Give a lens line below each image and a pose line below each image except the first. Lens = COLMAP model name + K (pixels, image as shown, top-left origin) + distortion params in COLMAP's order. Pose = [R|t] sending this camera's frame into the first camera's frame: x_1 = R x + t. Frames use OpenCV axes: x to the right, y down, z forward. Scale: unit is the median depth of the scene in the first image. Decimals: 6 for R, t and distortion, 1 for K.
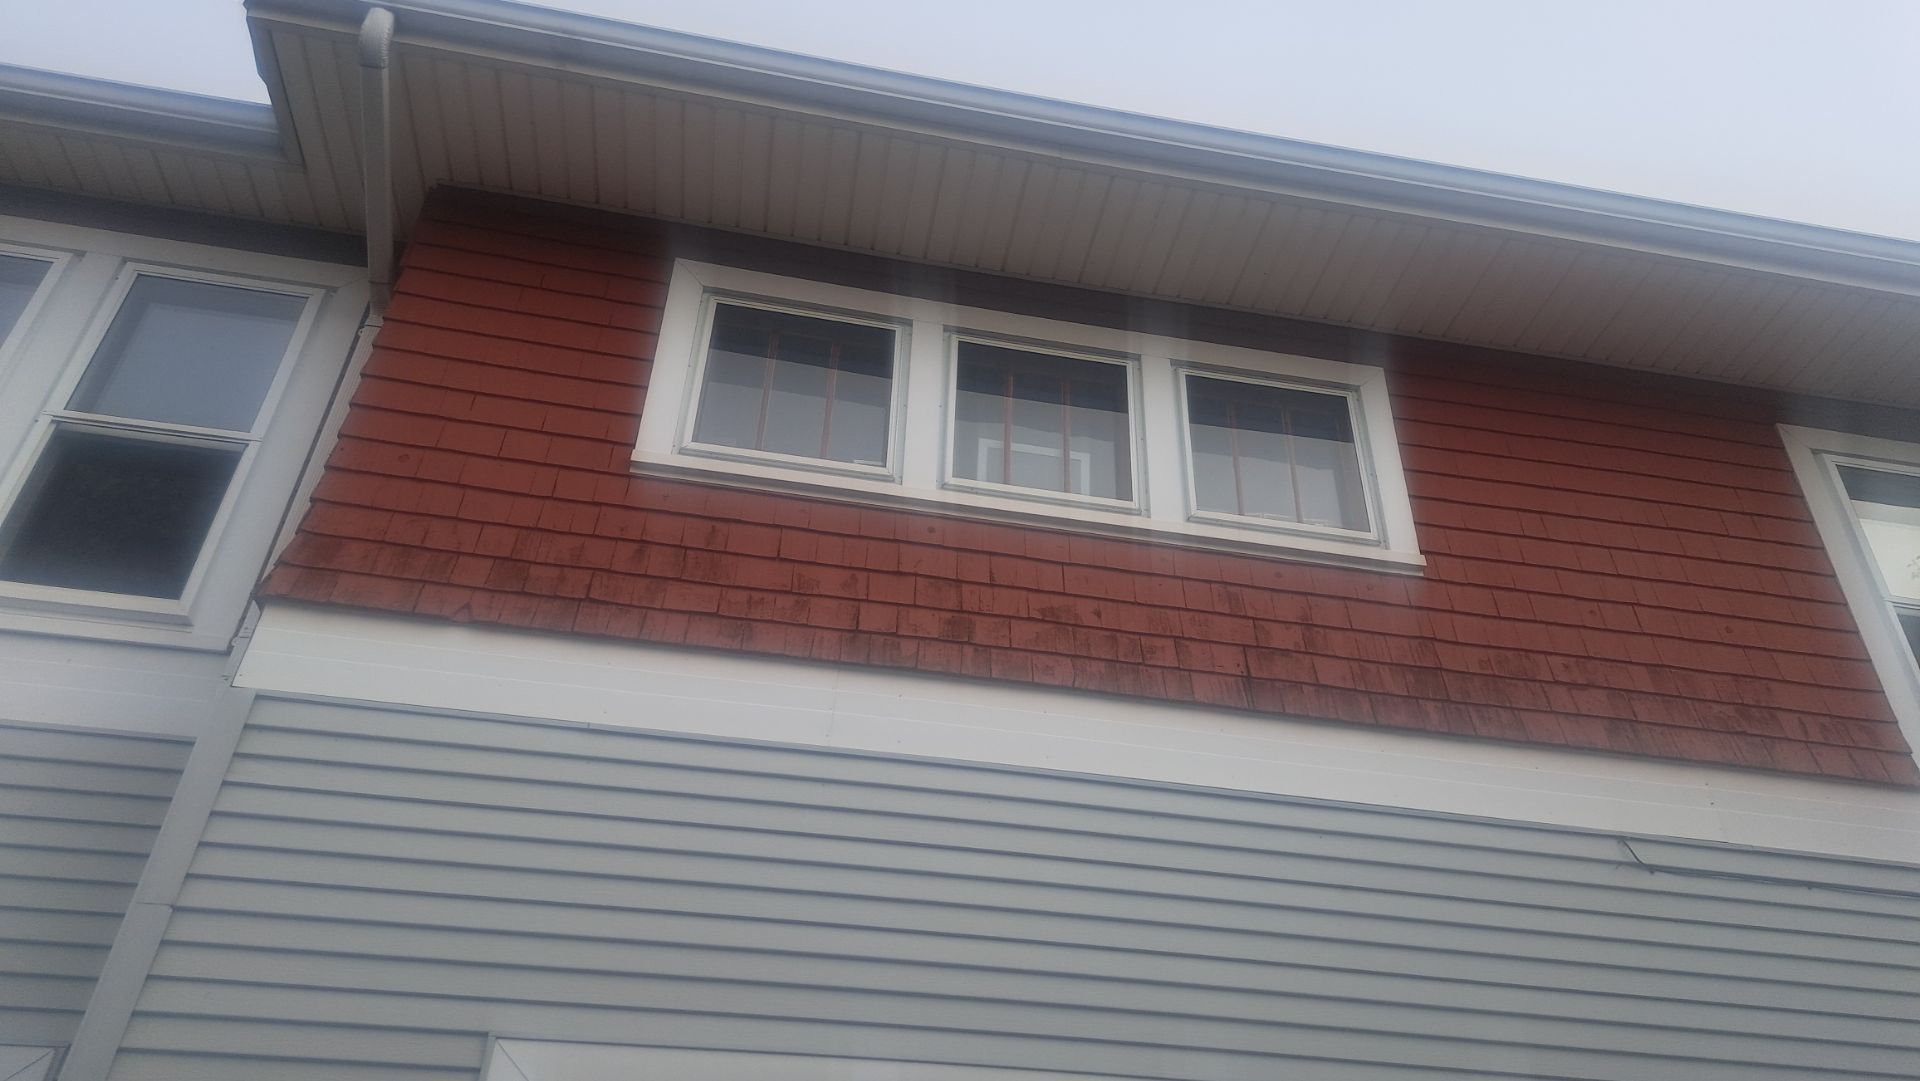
lens RADIAL K [[1472.0, 0, 929.6], [0, 1472.0, 576.2], [0, 0, 1]] dist [0.083760, 0.001270]
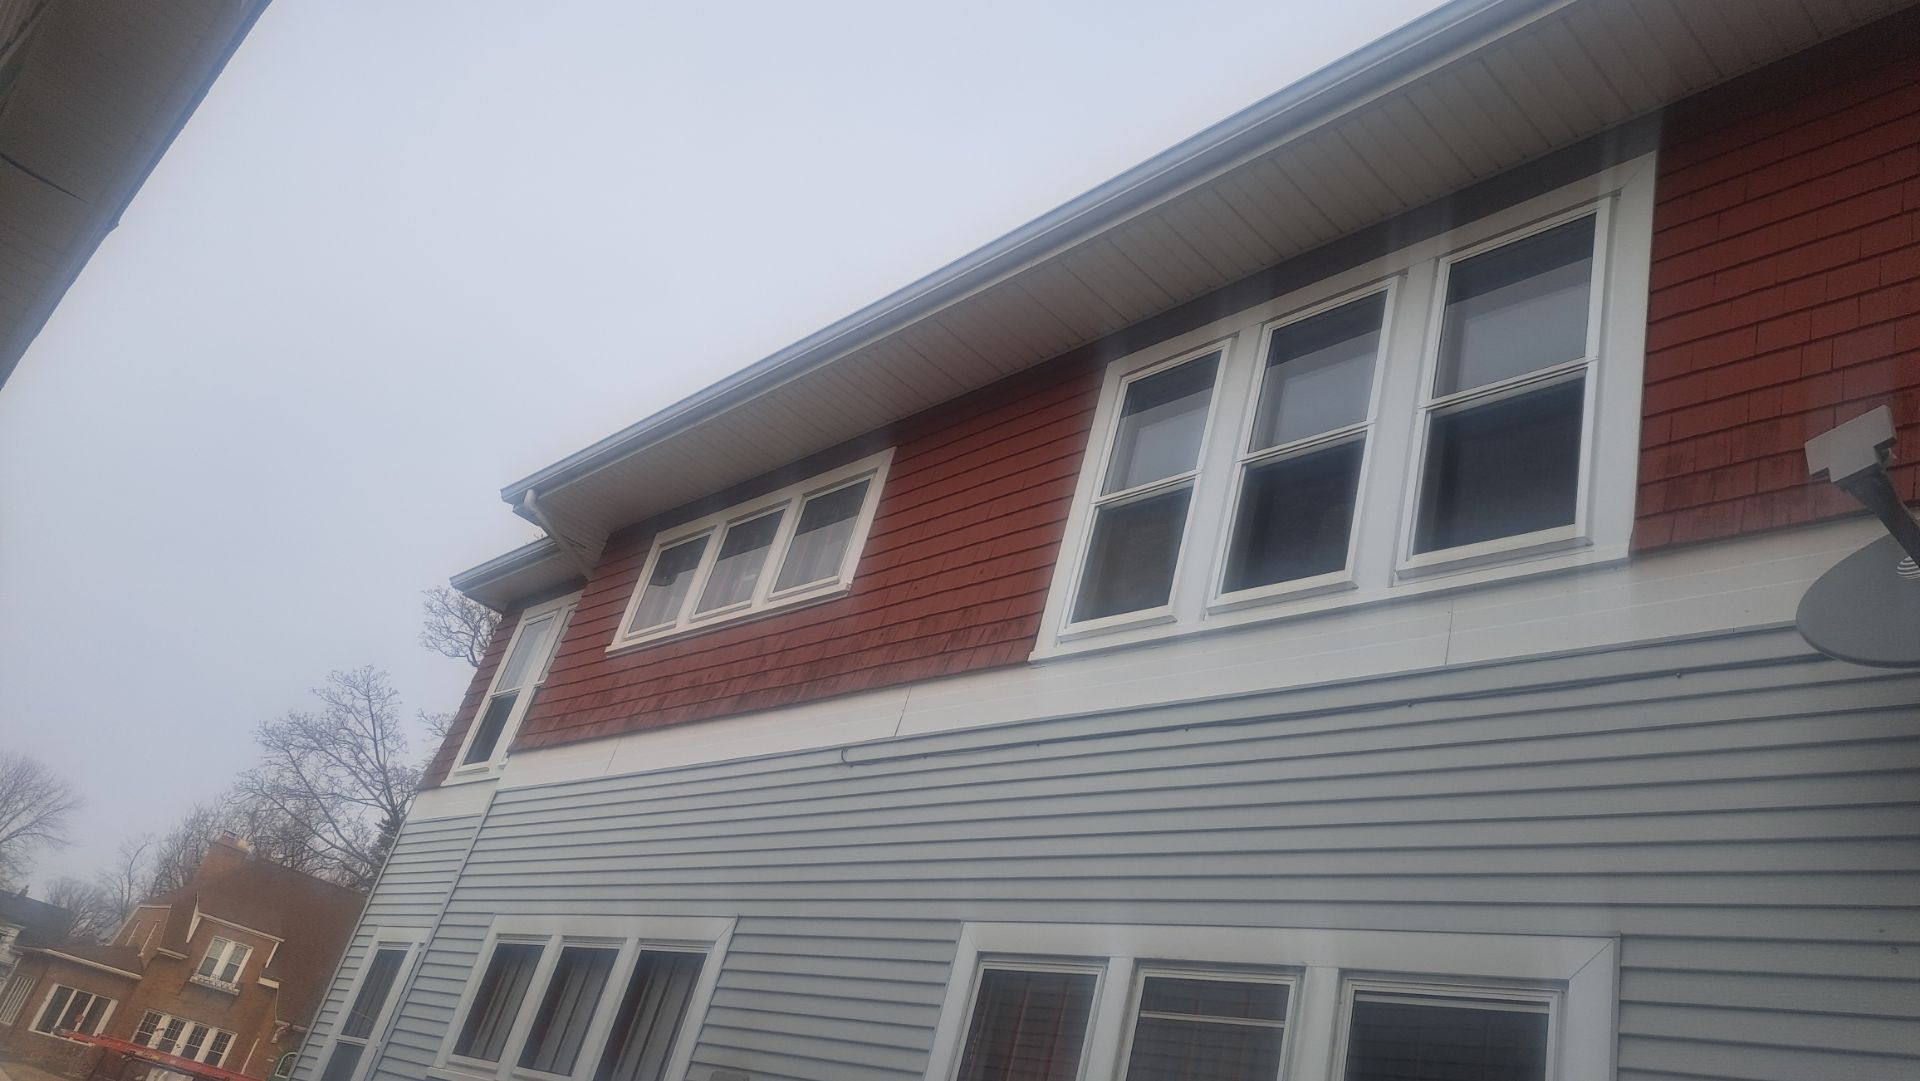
lens RADIAL K [[1361.9, 0, 962.5], [0, 1361.9, 598.0], [0, 0, 1]] dist [0.107163, -0.003461]
pose [[0.508310, -0.247622, -0.824806, 1.570453], [0.288839, 0.951312, -0.107597, 0.191650], [0.811291, -0.183543, 0.555084, 0.287818]]
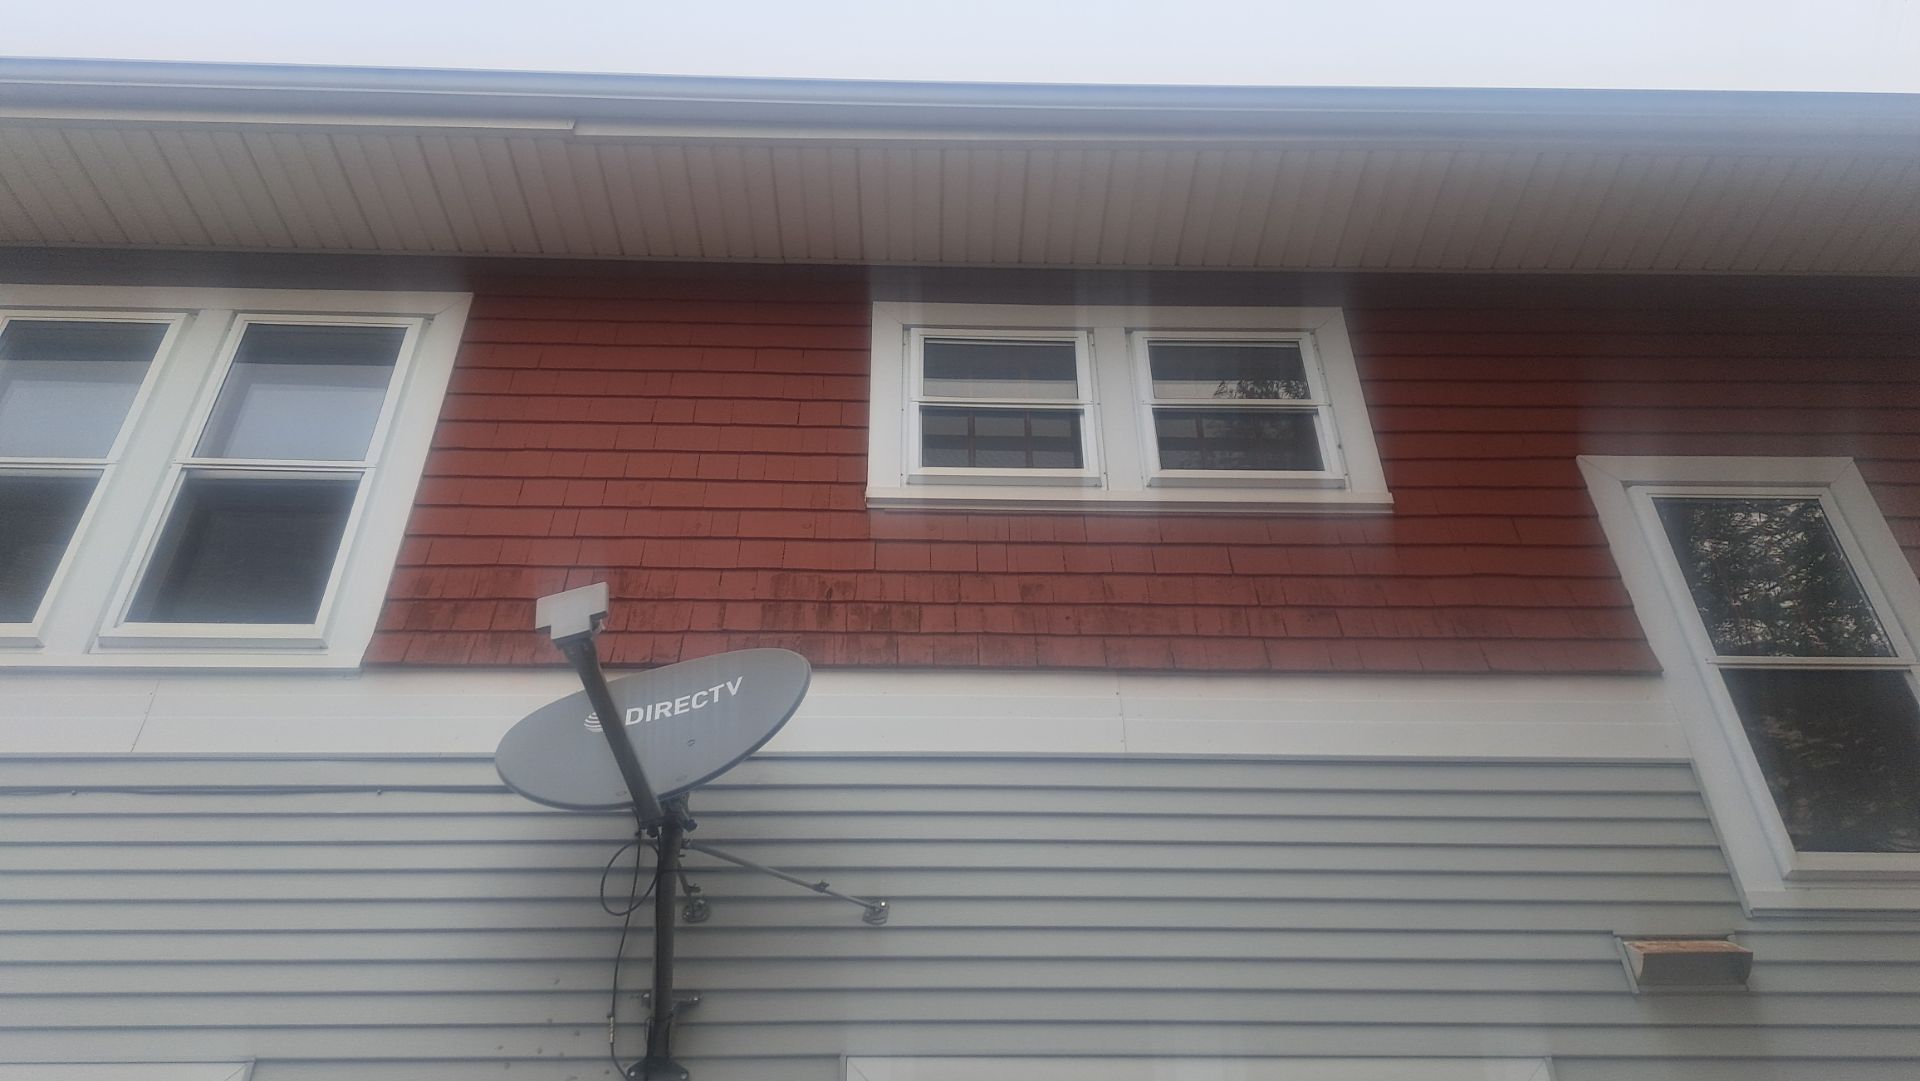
lens RADIAL K [[1432.6, 0, 957.7], [0, 1432.6, 578.6], [0, 0, 1]] dist [0.024047, -0.003120]
pose [[0.983036, -0.110888, -0.146093, 0.186487], [0.110120, 0.993828, -0.013358, 0.023100], [0.146672, -0.002956, 0.989181, 0.032921]]
